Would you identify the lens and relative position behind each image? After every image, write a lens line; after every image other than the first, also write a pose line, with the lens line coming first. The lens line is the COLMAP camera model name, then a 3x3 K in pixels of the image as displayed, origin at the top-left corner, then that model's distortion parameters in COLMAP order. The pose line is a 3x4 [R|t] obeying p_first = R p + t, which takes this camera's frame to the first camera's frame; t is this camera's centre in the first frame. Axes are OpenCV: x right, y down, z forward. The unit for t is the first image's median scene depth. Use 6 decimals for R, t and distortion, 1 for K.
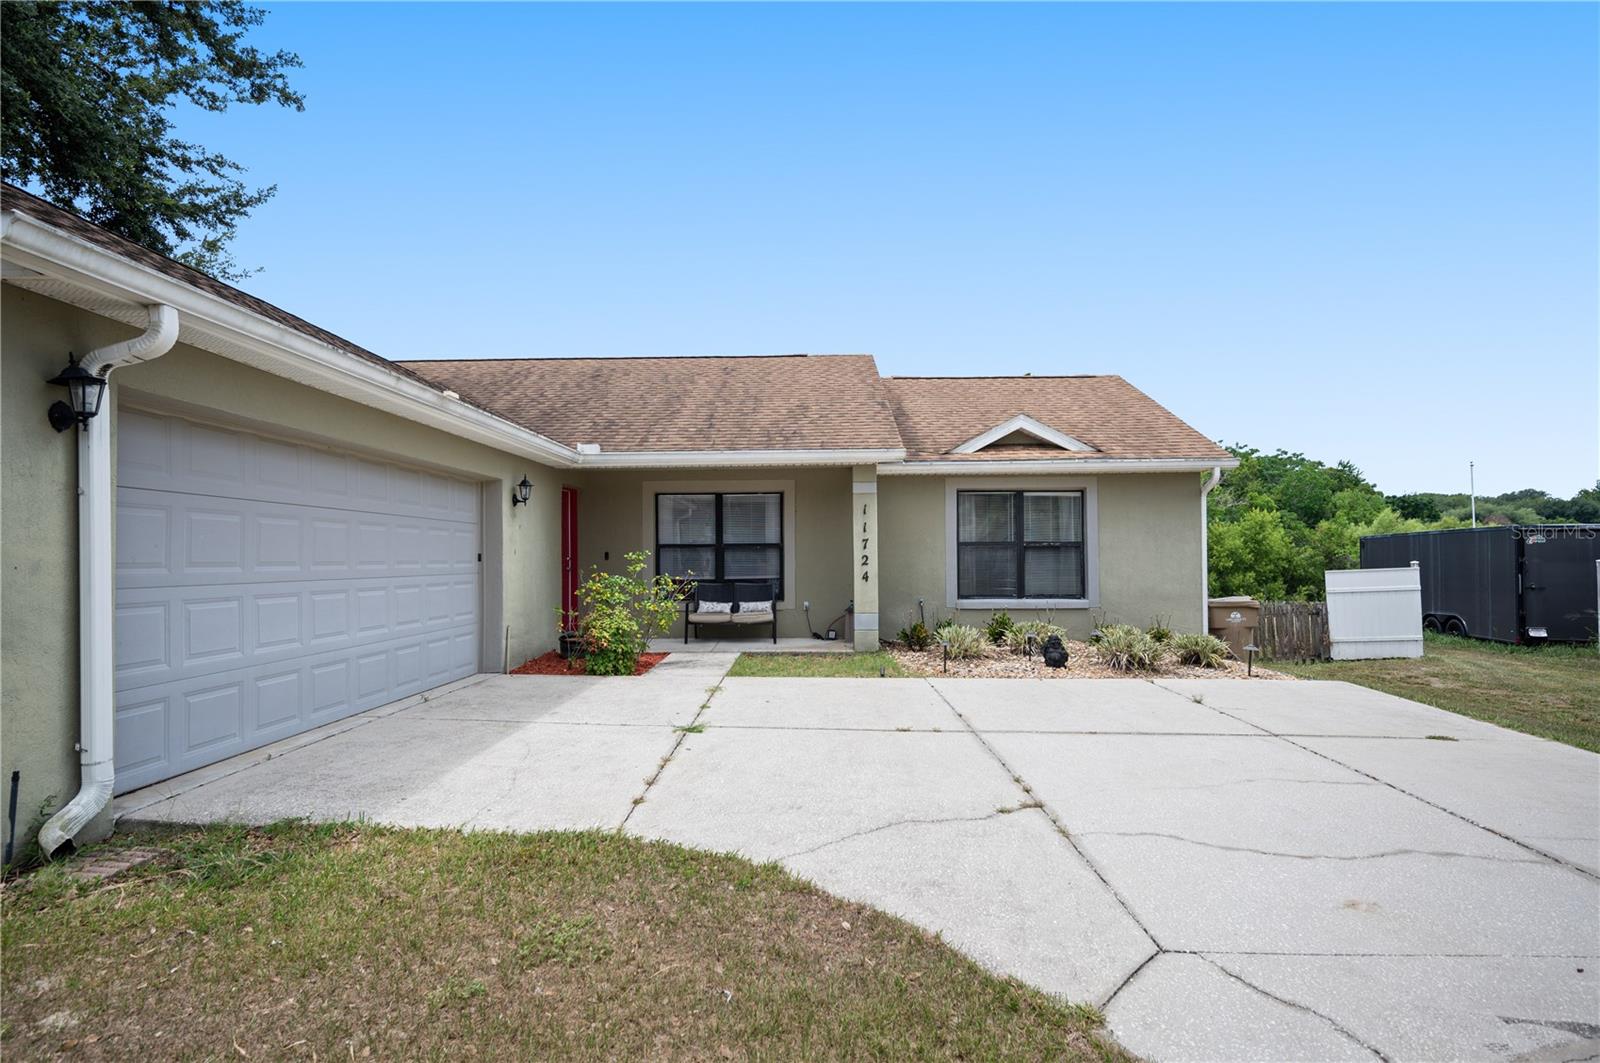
lens RADIAL K [[814.9, 0, 799.7], [0, 814.9, 542.0], [0, 0, 1]] dist [-0.002373, 0.001338]
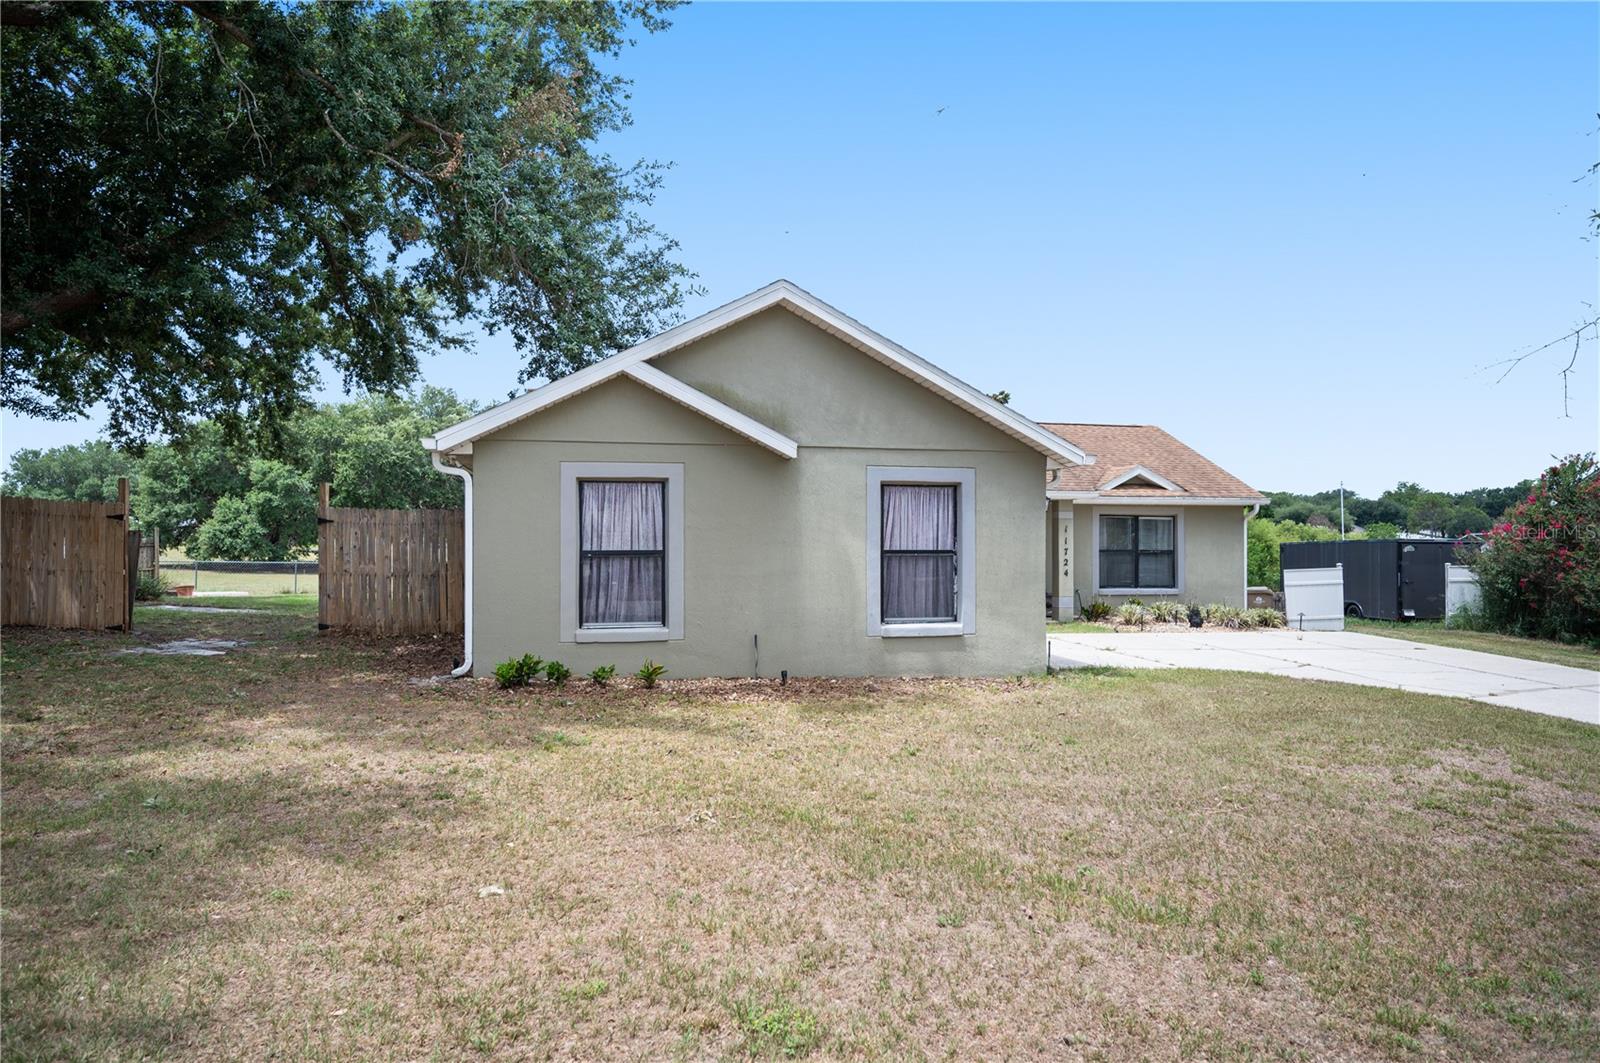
lens RADIAL K [[972.9, 0, 797.0], [0, 972.9, 537.3], [0, 0, 1]] dist [-0.002922, -0.000499]
pose [[0.974679, 0.012052, 0.223284, -0.730304], [-0.013393, 0.999900, 0.004492, -0.023136], [-0.223207, -0.007369, 0.974743, -0.595411]]
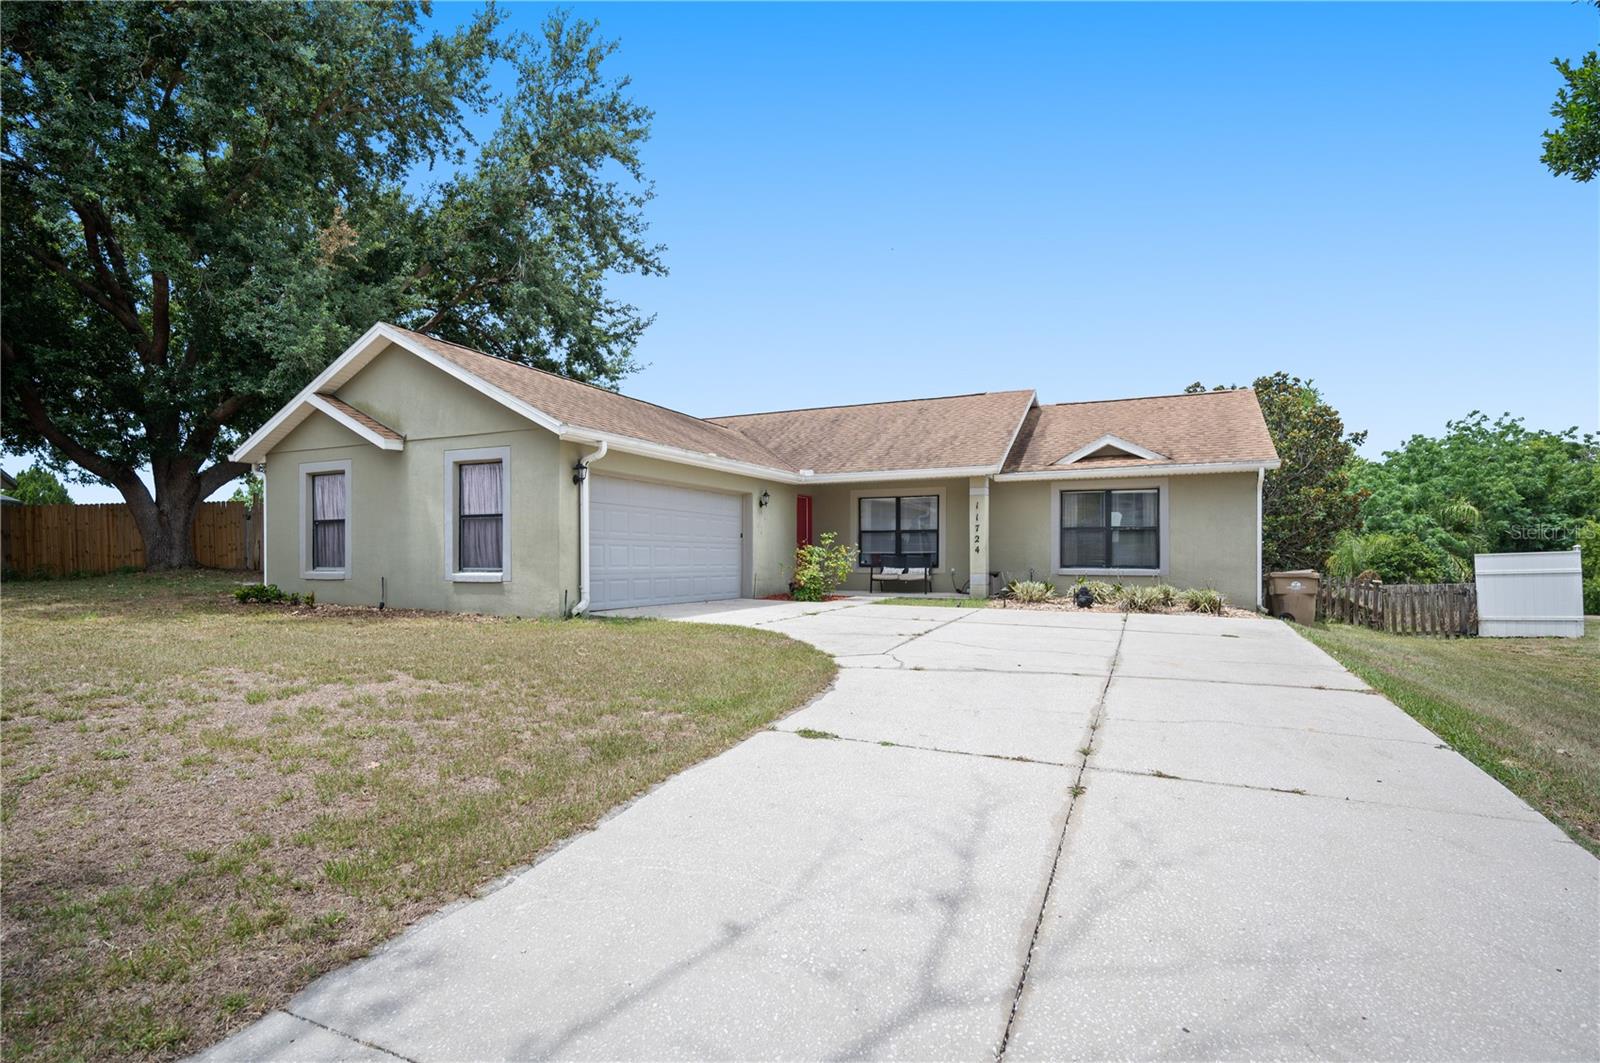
lens RADIAL K [[793.3, 0, 795.6], [0, 793.3, 546.8], [0, 0, 1]] dist [-0.002793, -0.000110]
pose [[0.912310, 0.001590, -0.409497, 0.334730], [0.000165, 0.999991, 0.004251, 0.027250], [0.409500, -0.003946, 0.912302, -0.433122]]
